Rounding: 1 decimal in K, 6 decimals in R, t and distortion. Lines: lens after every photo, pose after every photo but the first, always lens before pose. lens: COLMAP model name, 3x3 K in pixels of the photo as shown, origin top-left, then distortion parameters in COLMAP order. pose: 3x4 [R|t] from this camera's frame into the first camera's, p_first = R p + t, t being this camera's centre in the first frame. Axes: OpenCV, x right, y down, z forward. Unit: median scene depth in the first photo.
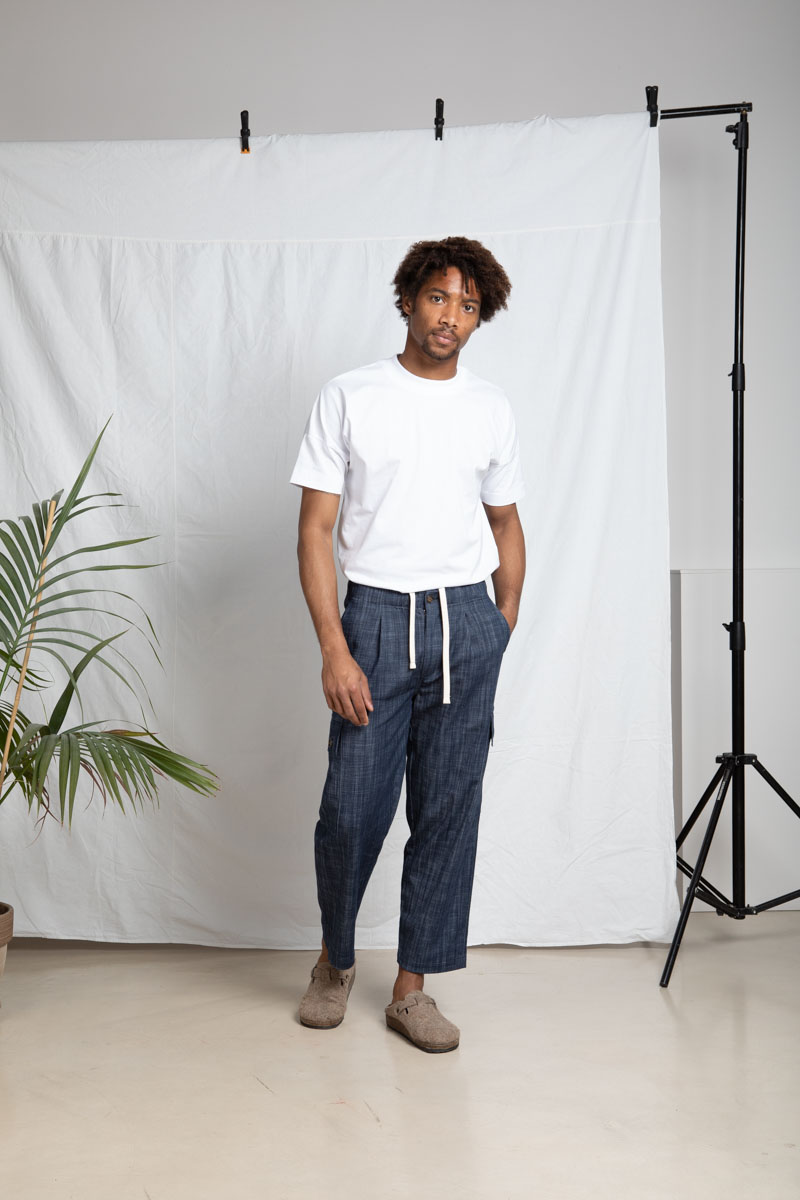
lens RADIAL K [[2042.2, 0, 405.0], [0, 2042.2, 590.6], [0, 0, 1]] dist [0.310260, 0.000000]
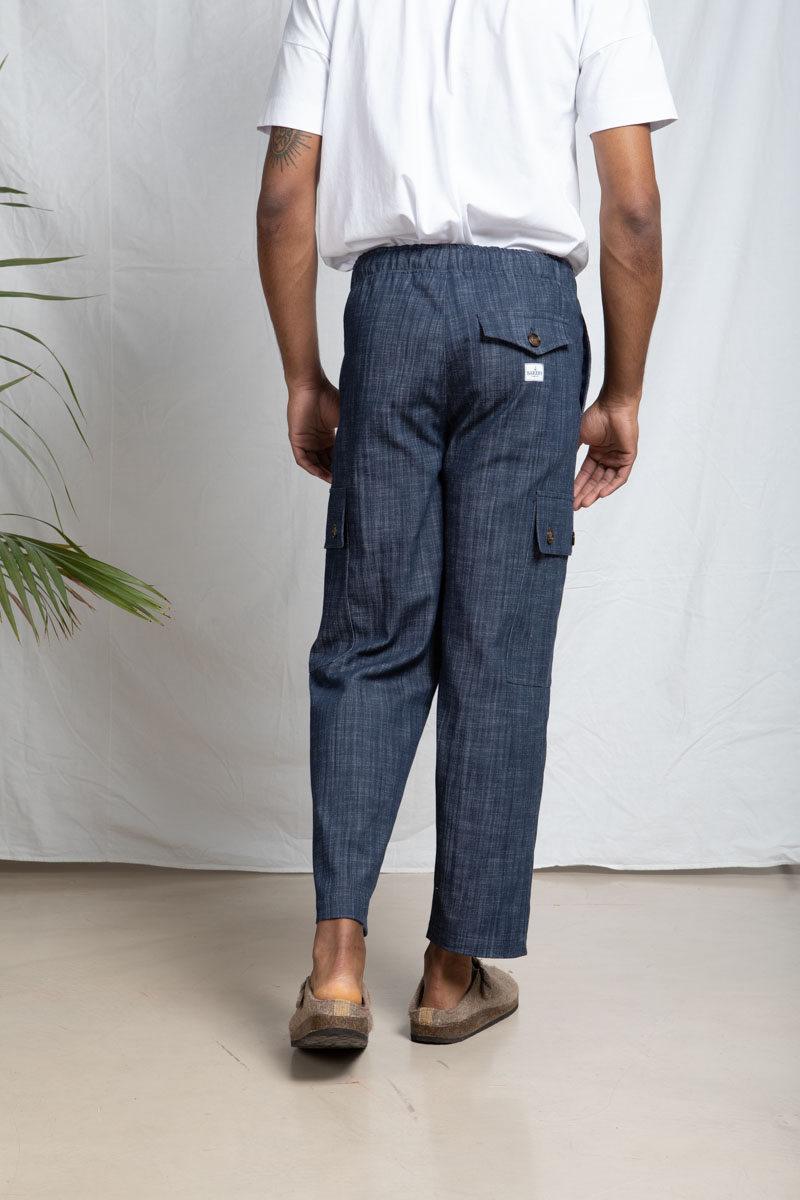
lens RADIAL K [[2122.8, 0, 399.3], [0, 2122.8, 601.3], [0, 0, 1]] dist [0.323191, 0.000000]
pose [[0.999958, 0.003536, -0.008422, -0.009507], [-0.003499, 0.999984, 0.004333, 0.080113], [0.008437, -0.004304, 0.999955, 0.284392]]
